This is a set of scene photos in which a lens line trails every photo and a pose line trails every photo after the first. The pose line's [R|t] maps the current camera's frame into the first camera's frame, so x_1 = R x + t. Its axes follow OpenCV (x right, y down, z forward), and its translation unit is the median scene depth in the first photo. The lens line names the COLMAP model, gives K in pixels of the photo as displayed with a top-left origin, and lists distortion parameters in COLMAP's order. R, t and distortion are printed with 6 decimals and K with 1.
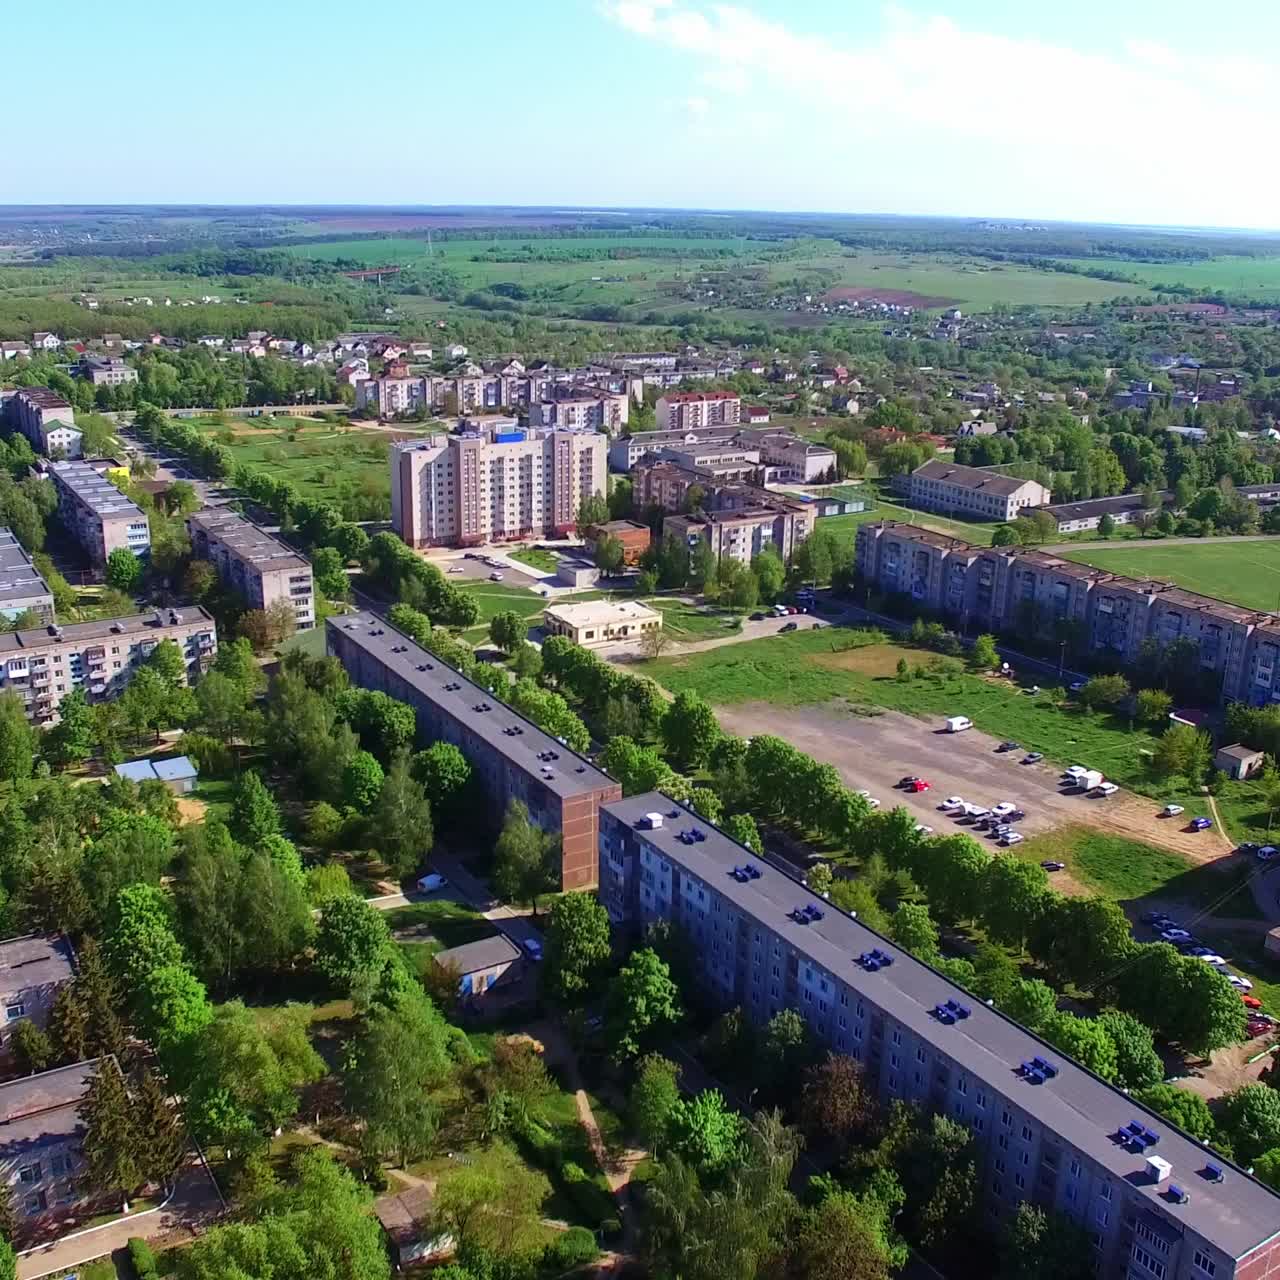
lens RADIAL K [[1379.9, 0, 642.5], [0, 1379.9, 643.1], [0, 0, 1]] dist [-0.093453, 0.000000]
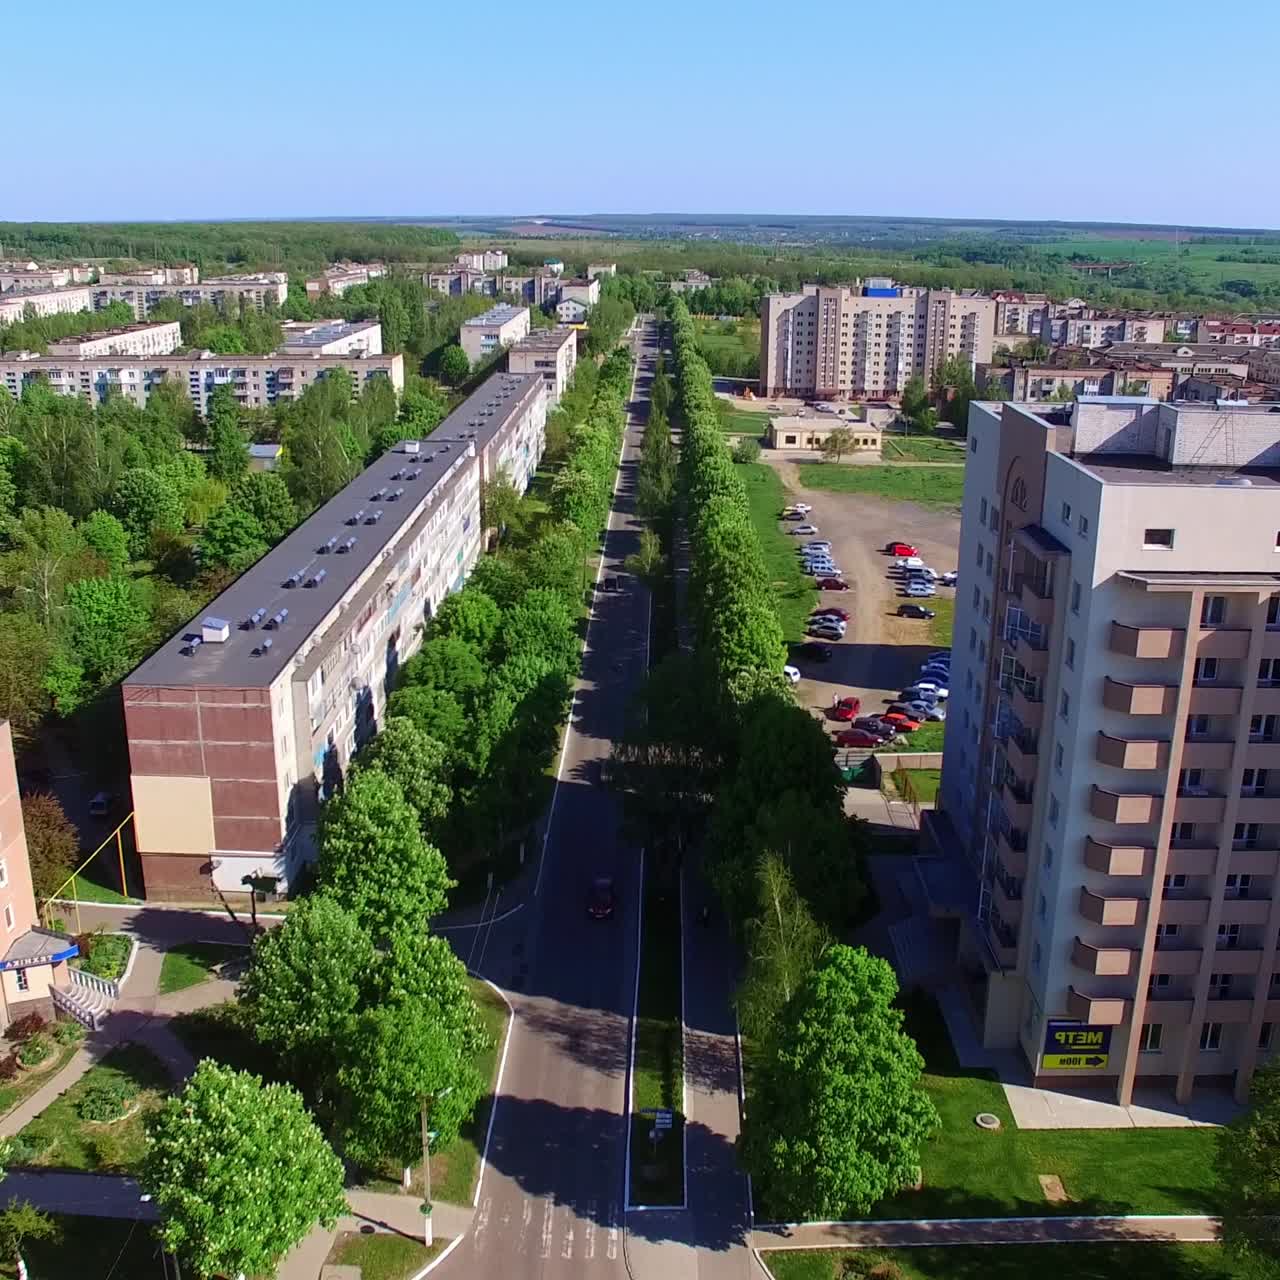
lens RADIAL K [[1379.9, 0, 644.8], [0, 1379.9, 635.8], [0, 0, 1]] dist [-0.093453, 0.000000]
pose [[0.849837, 0.149068, -0.505525, 0.282624], [-0.158599, 0.987041, 0.024436, 0.090375], [0.502616, 0.059409, 0.862466, 0.104624]]
